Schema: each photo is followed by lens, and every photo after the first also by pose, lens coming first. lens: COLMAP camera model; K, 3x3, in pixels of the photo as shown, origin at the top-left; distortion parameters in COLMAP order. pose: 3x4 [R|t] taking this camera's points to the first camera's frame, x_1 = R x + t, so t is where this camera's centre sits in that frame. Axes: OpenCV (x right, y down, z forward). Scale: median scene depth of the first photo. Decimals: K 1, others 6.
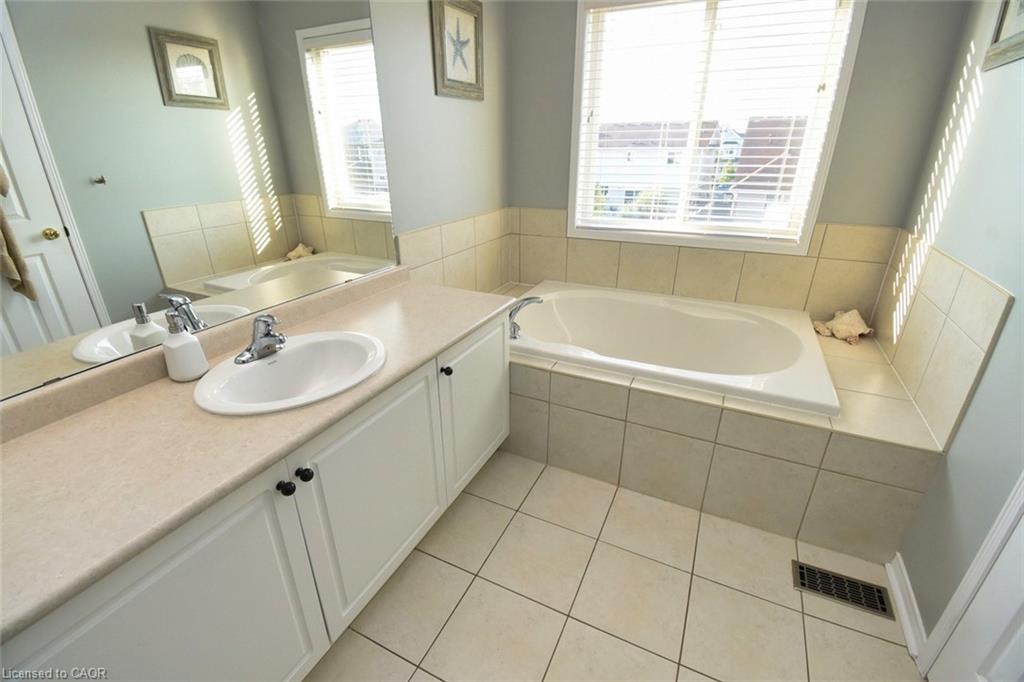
lens RADIAL K [[450.8, 0, 507.4], [0, 450.8, 342.2], [0, 0, 1]] dist [0.016812, -0.023763]
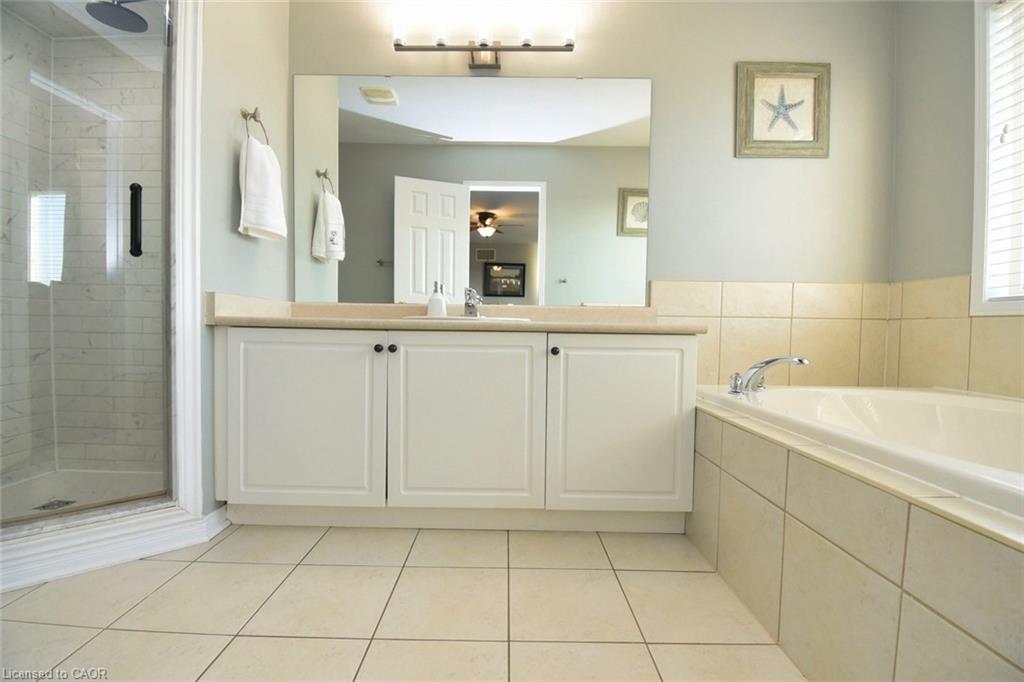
lens RADIAL K [[450.8, 0, 507.4], [0, 450.8, 342.2], [0, 0, 1]] dist [0.016812, -0.023763]
pose [[0.443629, 0.044324, -0.895114, 0.507022], [-0.372812, 0.917385, -0.139343, 0.154890], [0.814987, 0.395526, 0.423503, 0.297066]]
